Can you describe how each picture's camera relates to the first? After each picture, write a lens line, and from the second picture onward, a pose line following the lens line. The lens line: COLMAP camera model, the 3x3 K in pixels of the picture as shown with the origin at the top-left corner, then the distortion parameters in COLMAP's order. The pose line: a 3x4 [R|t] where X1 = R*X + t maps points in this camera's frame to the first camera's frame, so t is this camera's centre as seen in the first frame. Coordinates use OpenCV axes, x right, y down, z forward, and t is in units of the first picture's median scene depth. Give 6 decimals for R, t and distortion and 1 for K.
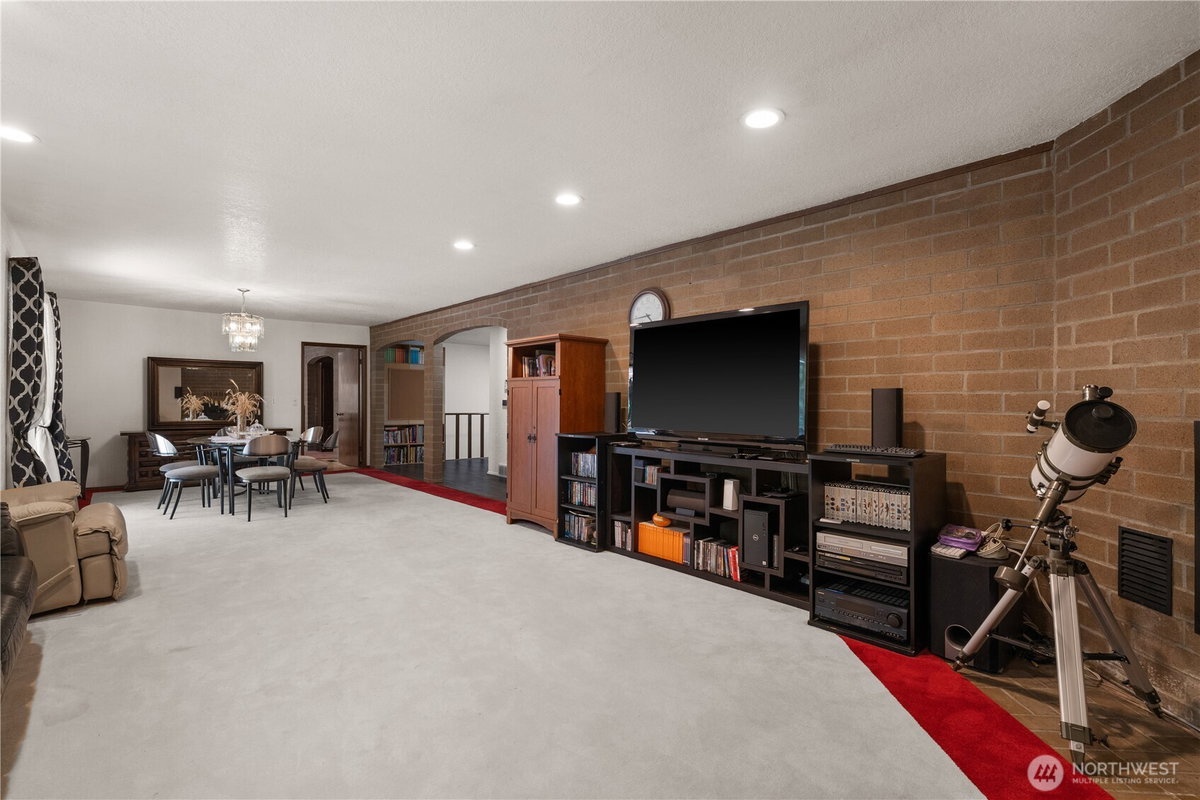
lens RADIAL K [[557.9, 0, 594.9], [0, 557.9, 396.6], [0, 0, 1]] dist [0.009170, 0.000723]
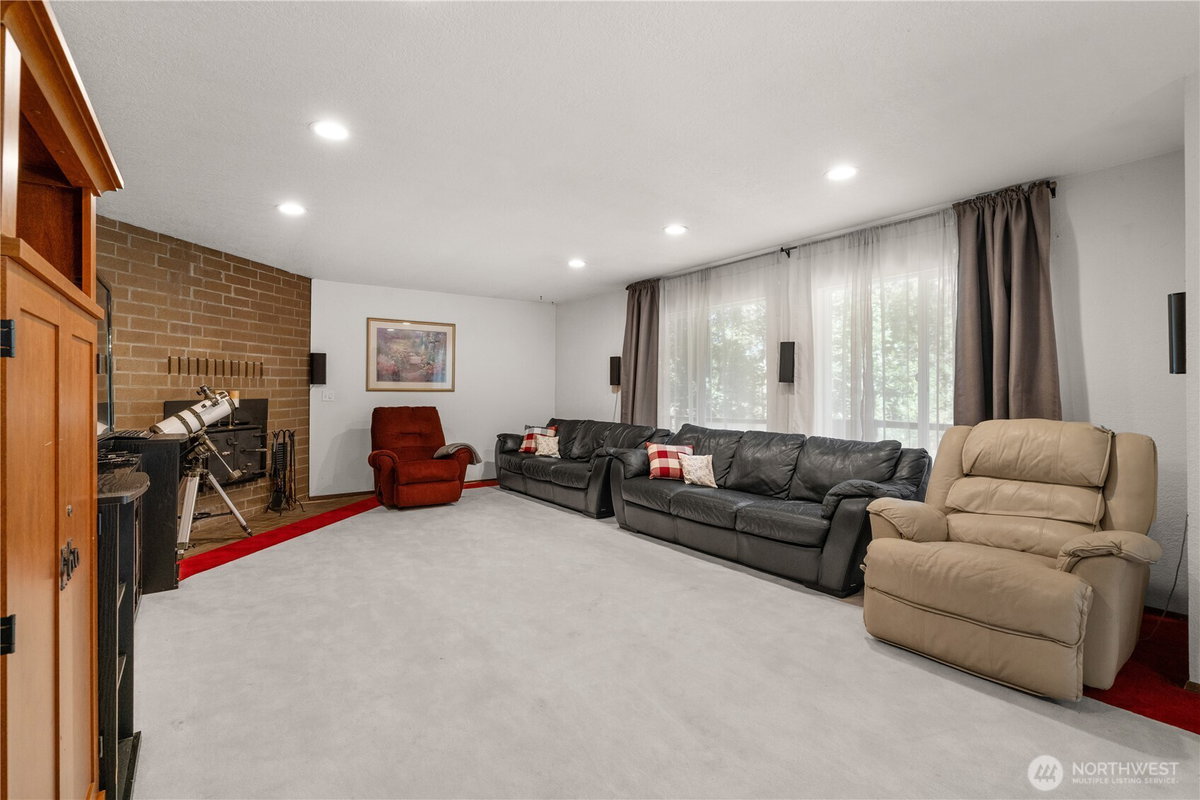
lens RADIAL K [[557.9, 0, 594.9], [0, 557.9, 396.6], [0, 0, 1]] dist [0.009170, 0.000723]
pose [[-0.990581, 0.002976, 0.136894, -0.827681], [0.002906, 0.999996, -0.000713, 0.029823], [-0.136896, -0.000309, -0.990585, 2.684686]]
